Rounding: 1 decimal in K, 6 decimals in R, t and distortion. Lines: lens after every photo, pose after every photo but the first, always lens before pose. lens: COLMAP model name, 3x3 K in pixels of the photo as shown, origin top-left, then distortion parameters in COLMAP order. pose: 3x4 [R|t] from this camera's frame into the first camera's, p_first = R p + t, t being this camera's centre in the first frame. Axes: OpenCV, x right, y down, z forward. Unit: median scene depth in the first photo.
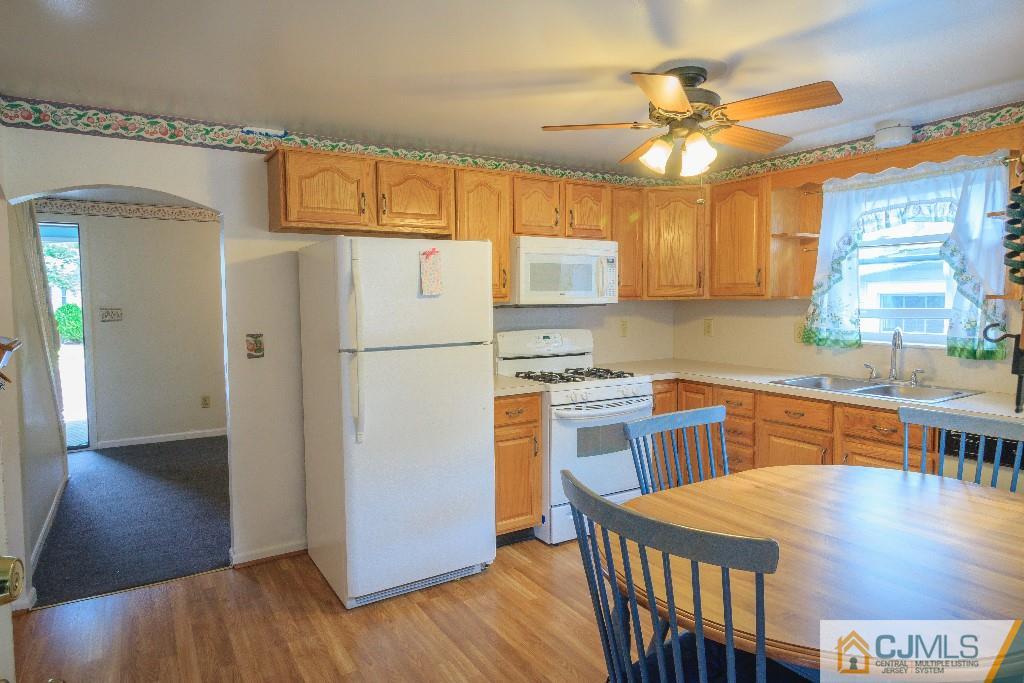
lens RADIAL K [[616.6, 0, 512.2], [0, 616.6, 340.4], [0, 0, 1]] dist [0.007932, -0.001916]
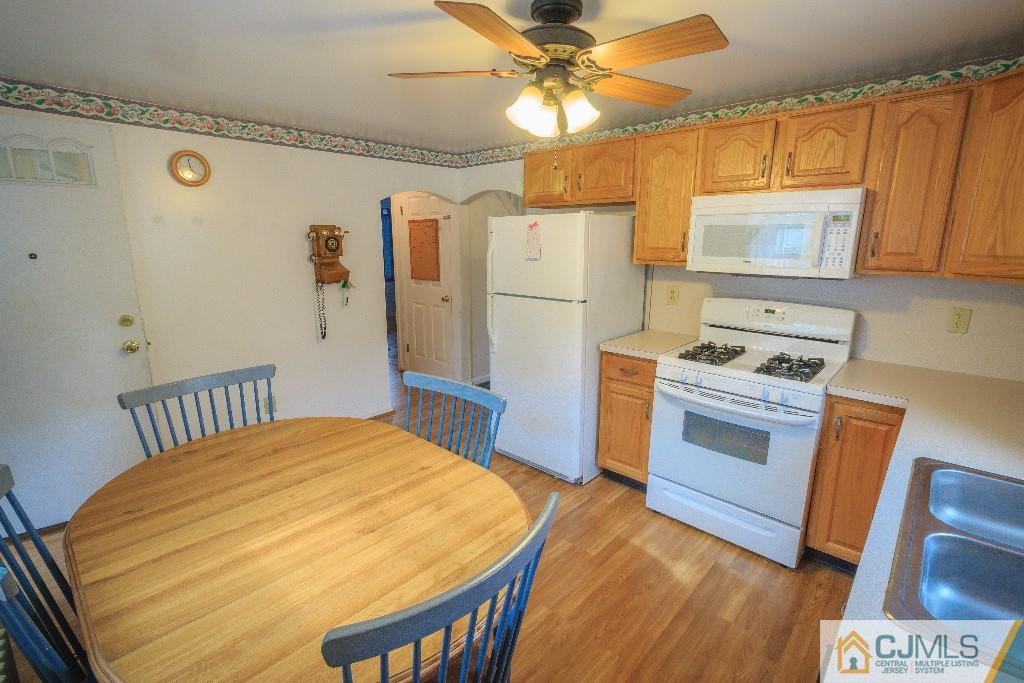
lens RADIAL K [[478.0, 0, 520.2], [0, 478.0, 358.1], [0, 0, 1]] dist [-0.000506, -0.000231]
pose [[0.273953, 0.244620, -0.930113, 0.667508], [-0.072034, 0.969615, 0.233792, -0.081522], [0.959042, 0.002952, 0.283250, 0.543058]]
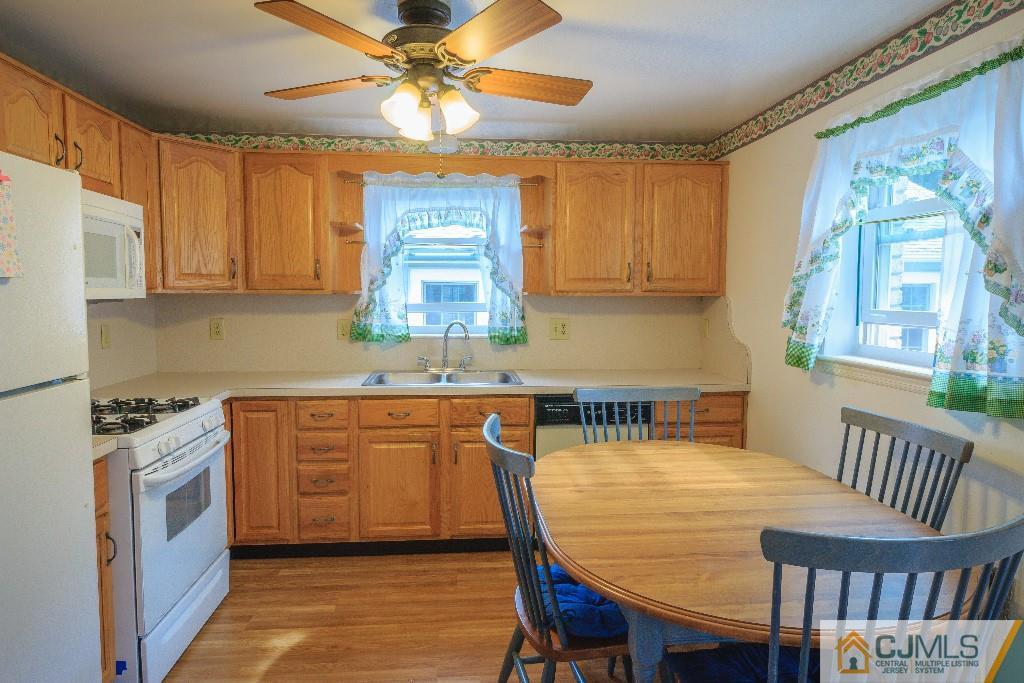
lens RADIAL K [[616.6, 0, 508.6], [0, 616.6, 337.8], [0, 0, 1]] dist [0.007932, -0.001916]
pose [[0.451502, -0.056312, 0.890491, -0.282116], [0.053873, 0.997906, 0.035790, -0.022123], [-0.890642, 0.031815, 0.453590, 0.386010]]
